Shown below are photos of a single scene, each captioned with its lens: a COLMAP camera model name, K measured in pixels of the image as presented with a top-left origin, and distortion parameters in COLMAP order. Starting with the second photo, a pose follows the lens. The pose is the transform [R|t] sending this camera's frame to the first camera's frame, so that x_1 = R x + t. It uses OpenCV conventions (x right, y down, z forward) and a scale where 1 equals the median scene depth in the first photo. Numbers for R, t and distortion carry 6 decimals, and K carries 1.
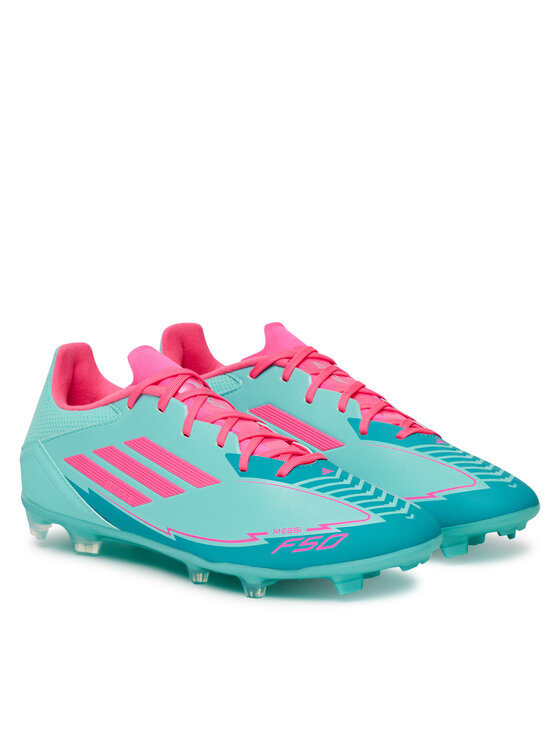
lens RADIAL K [[2215.3, 0, 280.0], [0, 2215.3, 373.0], [0, 0, 1]] dist [-0.100281, -0.551258]
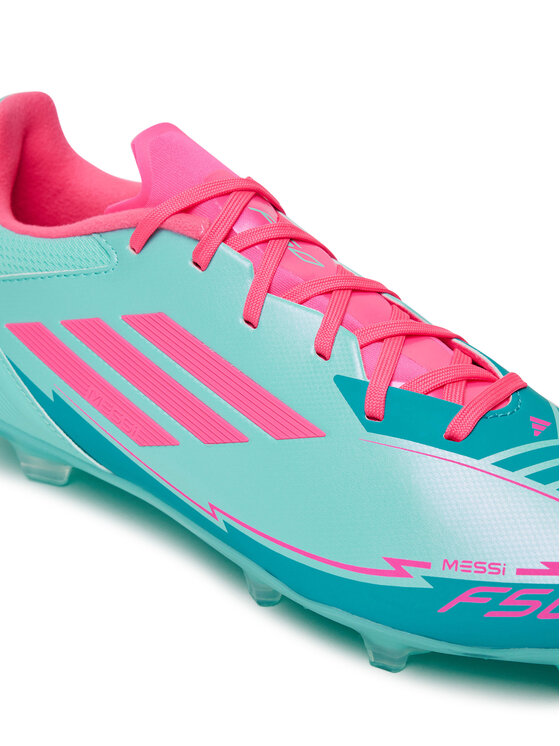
lens RADIAL K [[1495.0, 0, 280.0], [0, 1495.0, 373.0], [0, 0, 1]] dist [-0.184674, -0.059922]
pose [[0.994869, 0.022780, 0.098572, -0.069996], [-0.048547, 0.962308, 0.267594, -0.053856], [-0.088761, -0.271007, 0.958476, 0.673844]]
